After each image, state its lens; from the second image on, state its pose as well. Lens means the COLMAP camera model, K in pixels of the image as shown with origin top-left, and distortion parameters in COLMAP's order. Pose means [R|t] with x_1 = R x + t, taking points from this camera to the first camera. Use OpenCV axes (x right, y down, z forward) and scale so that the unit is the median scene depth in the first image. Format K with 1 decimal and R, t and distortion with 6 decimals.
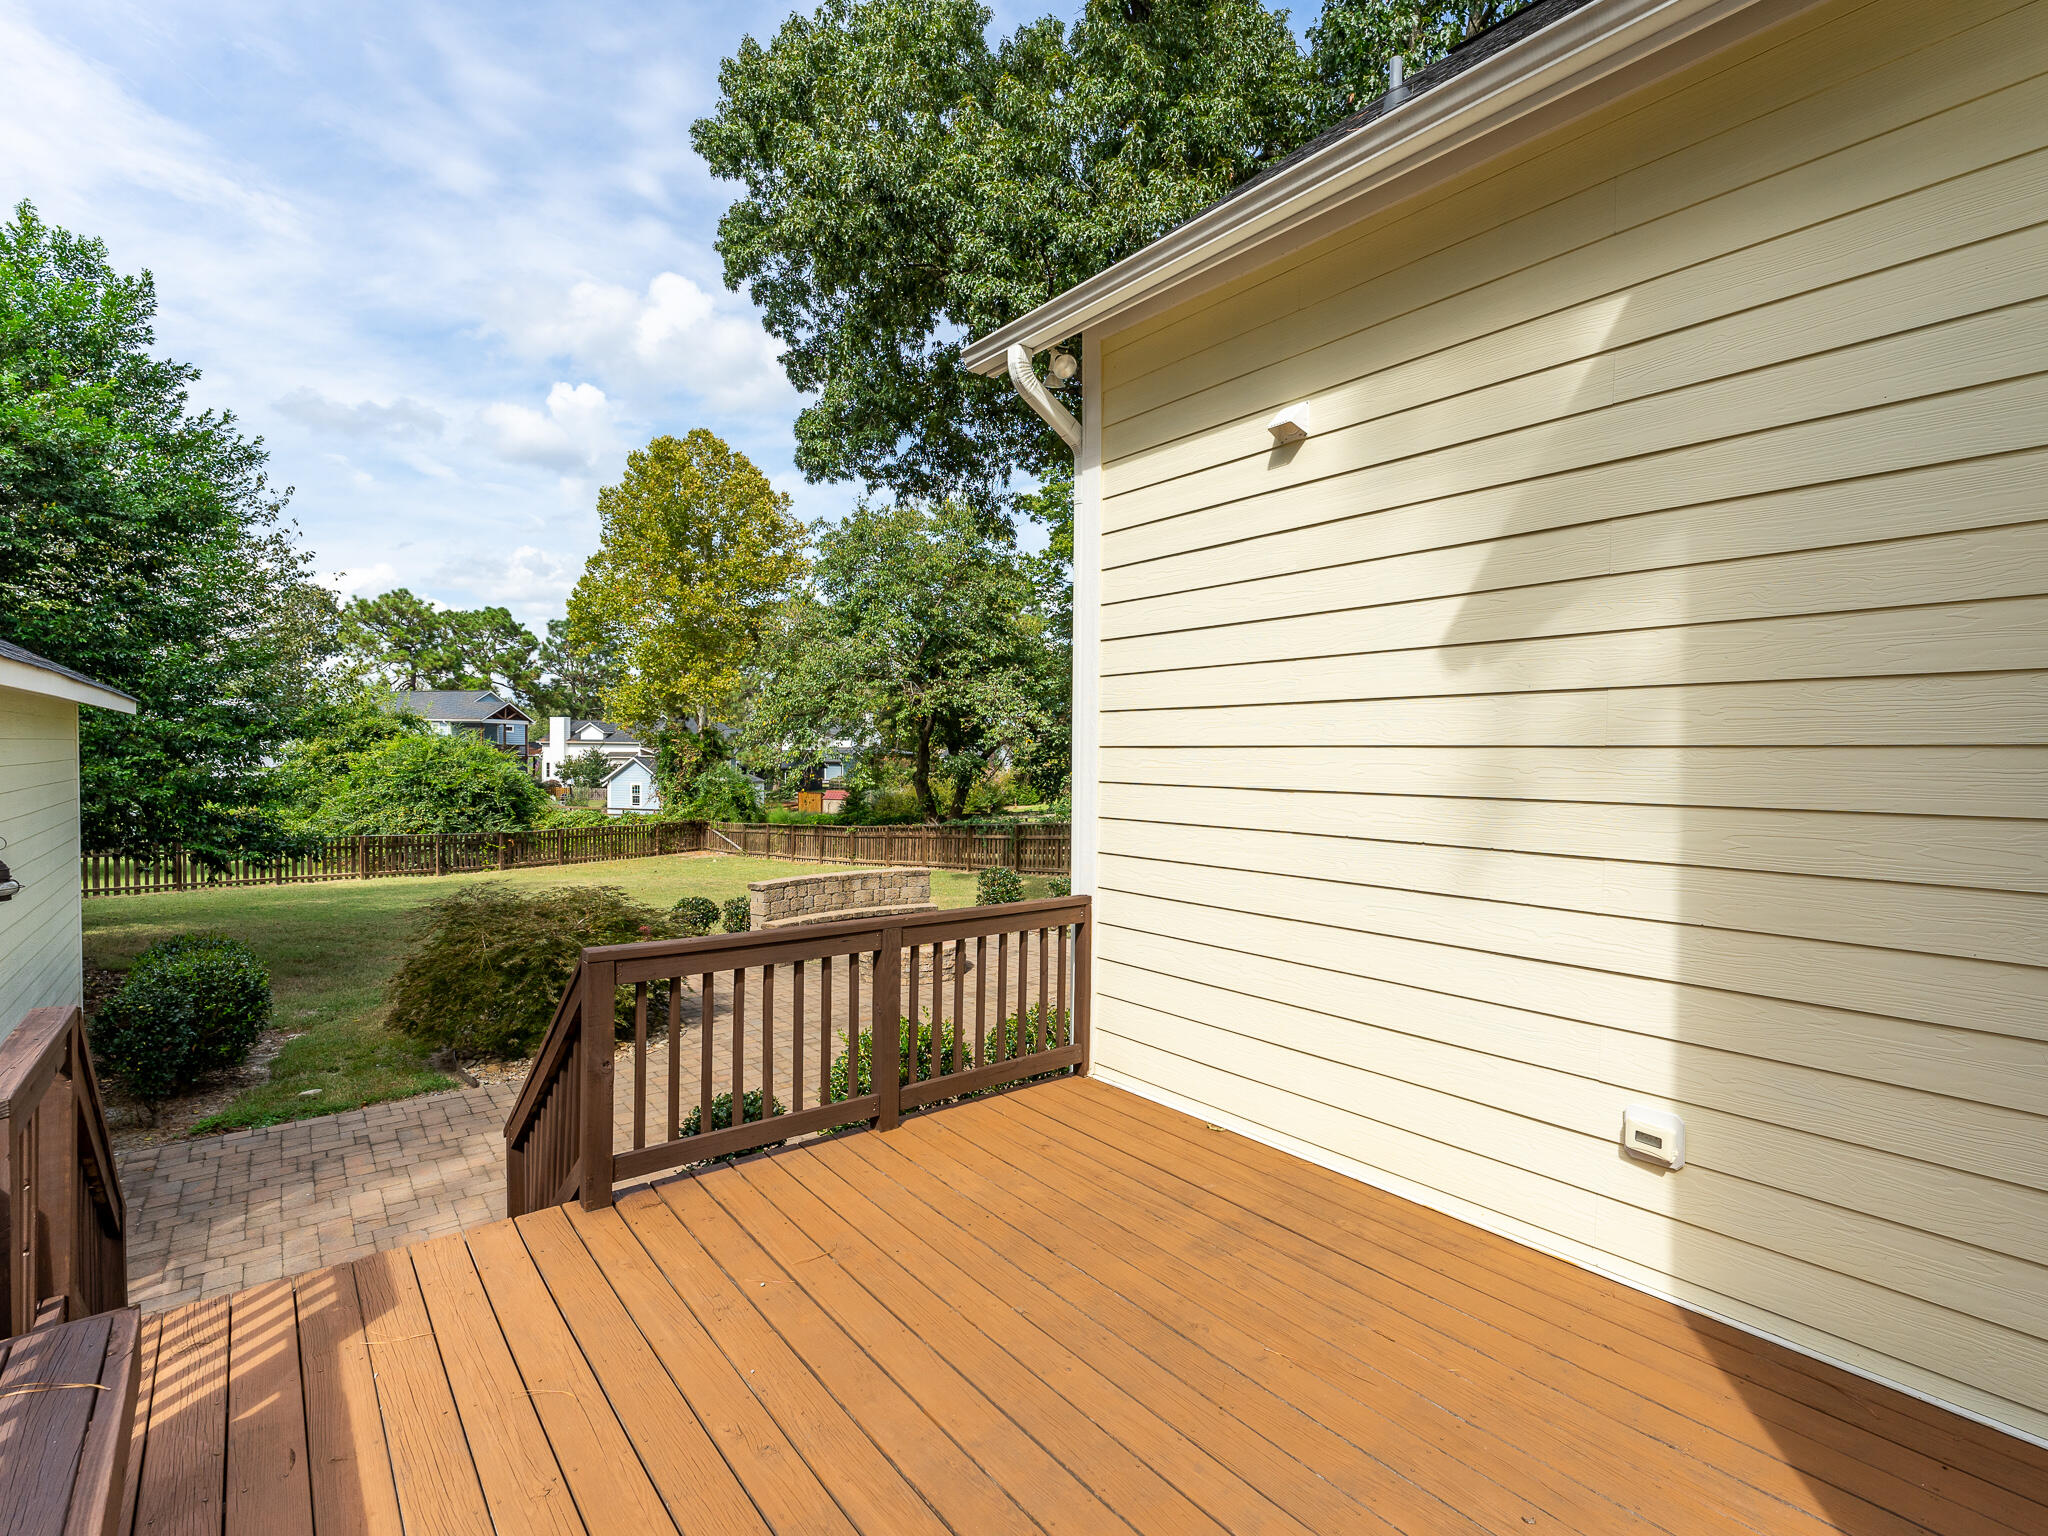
lens RADIAL K [[1001.2, 0, 1077.8], [0, 1001.2, 772.3], [0, 0, 1]] dist [0.002010, -0.003301]
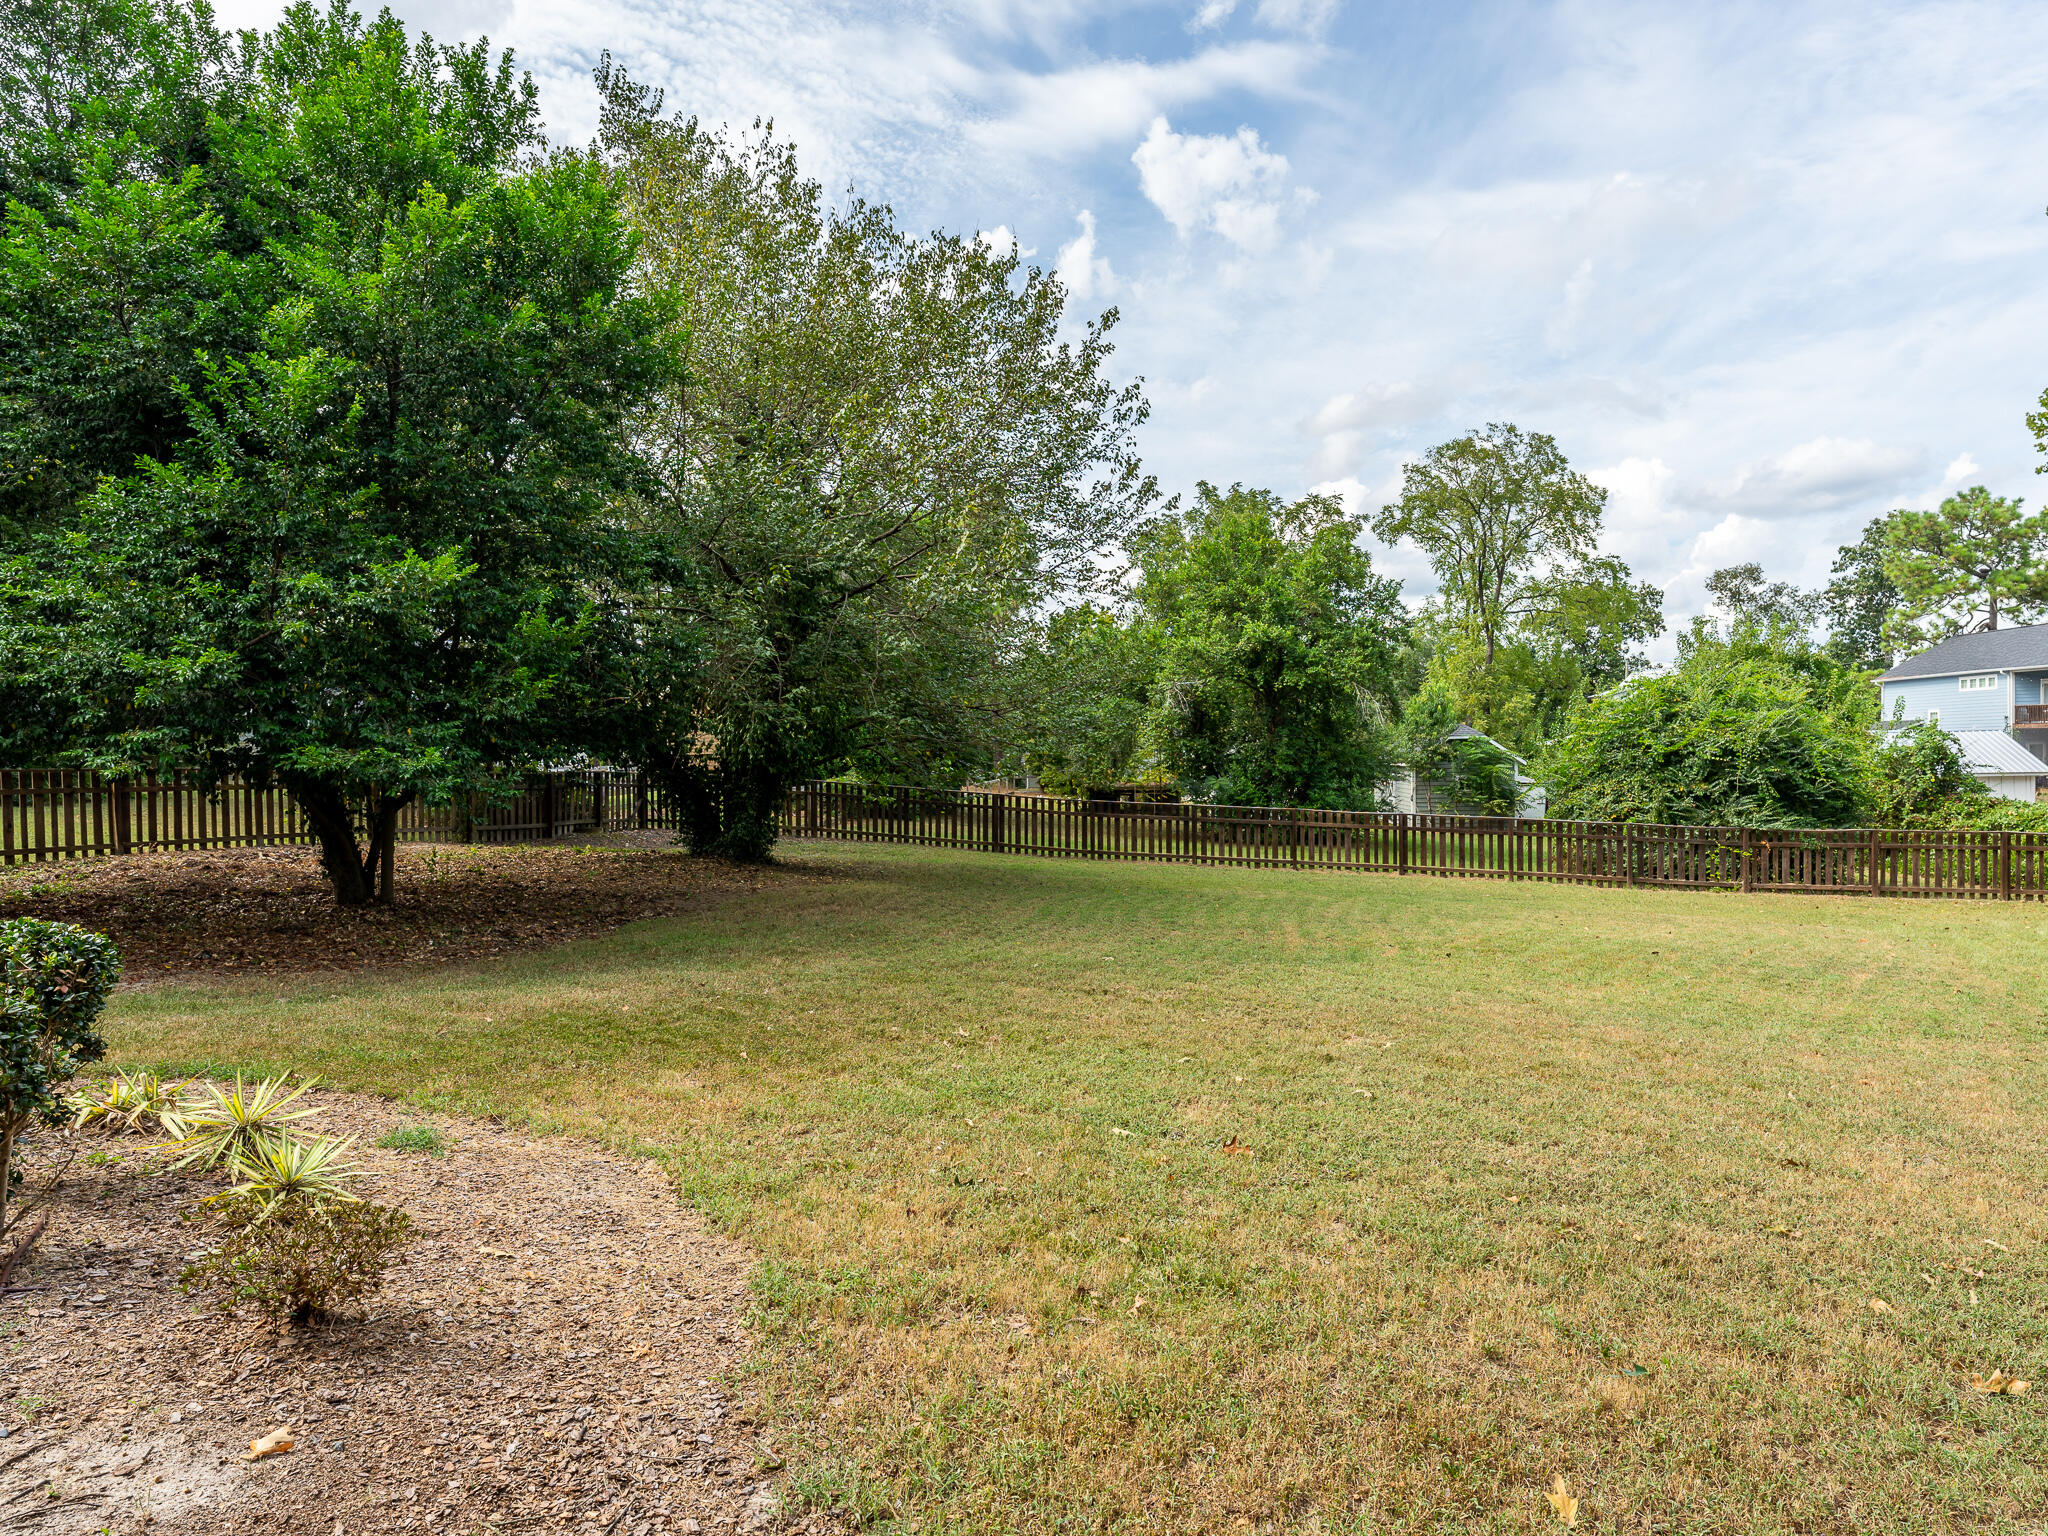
lens RADIAL K [[1202.6, 0, 1012.8], [0, 1202.6, 758.3], [0, 0, 1]] dist [-0.000270, -0.001182]
pose [[0.186667, -0.004456, -0.982413, 0.034838], [-0.003866, 0.999979, -0.005270, 0.025583], [0.982416, 0.004782, 0.186646, 0.459011]]
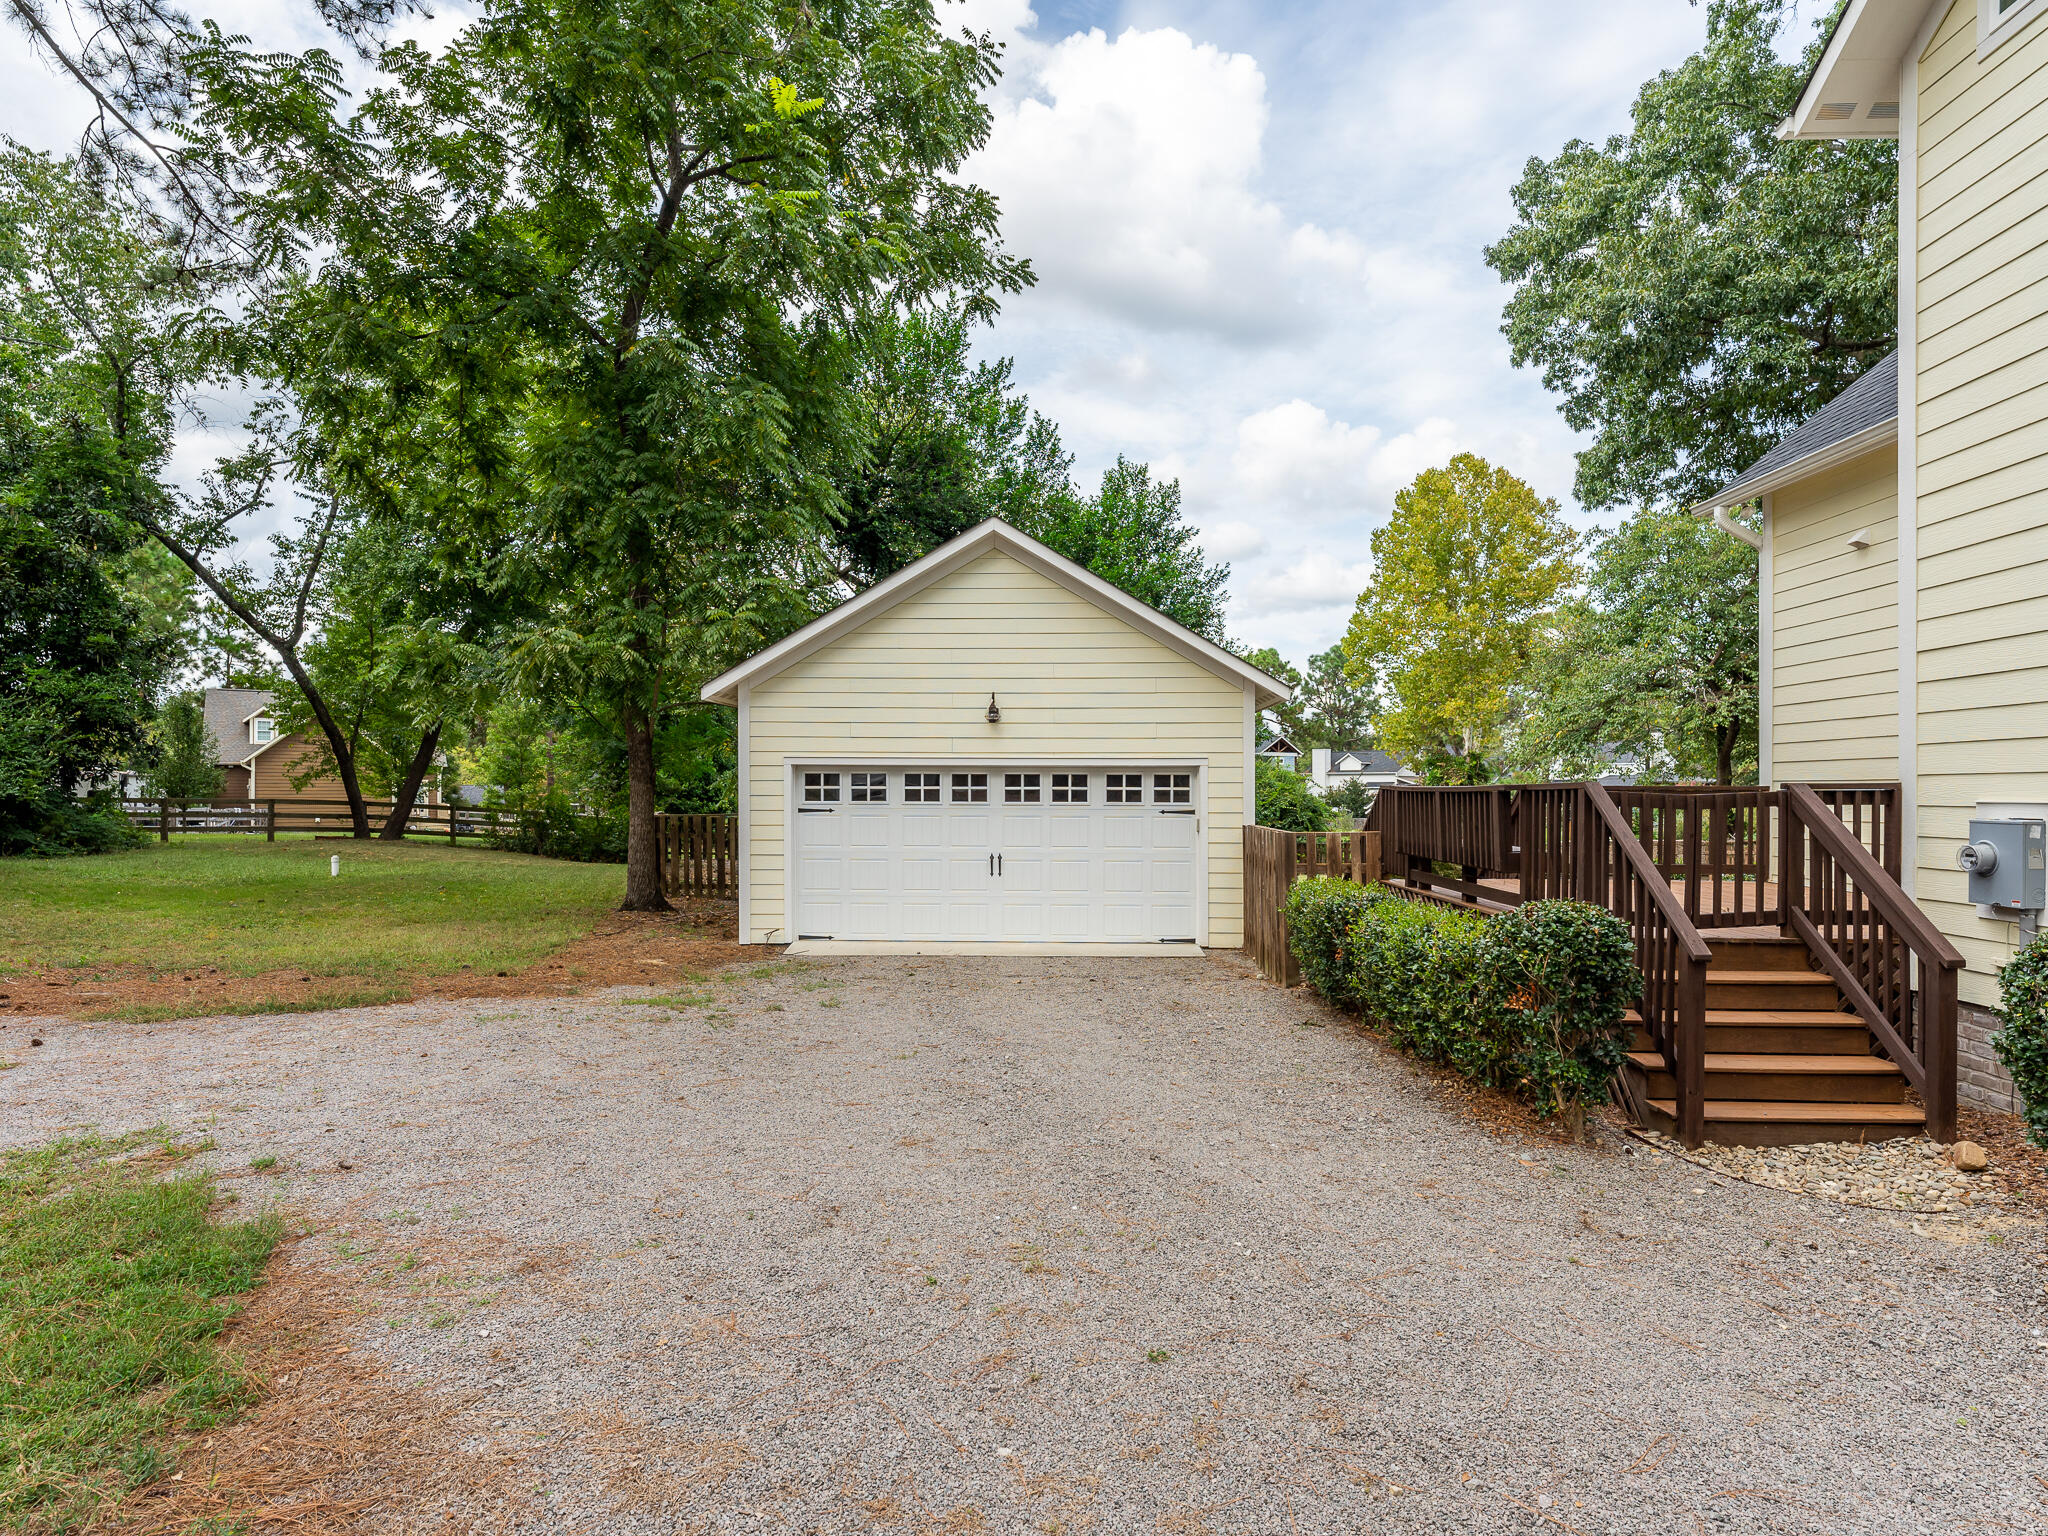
lens RADIAL K [[1112.9, 0, 1029.3], [0, 1112.9, 788.7], [0, 0, 1]] dist [0.000949, 0.001466]
pose [[0.751436, -0.013165, -0.659675, 0.038362], [0.001229, 0.999827, -0.018554, 0.018685], [0.659805, 0.013131, 0.751322, -0.165554]]
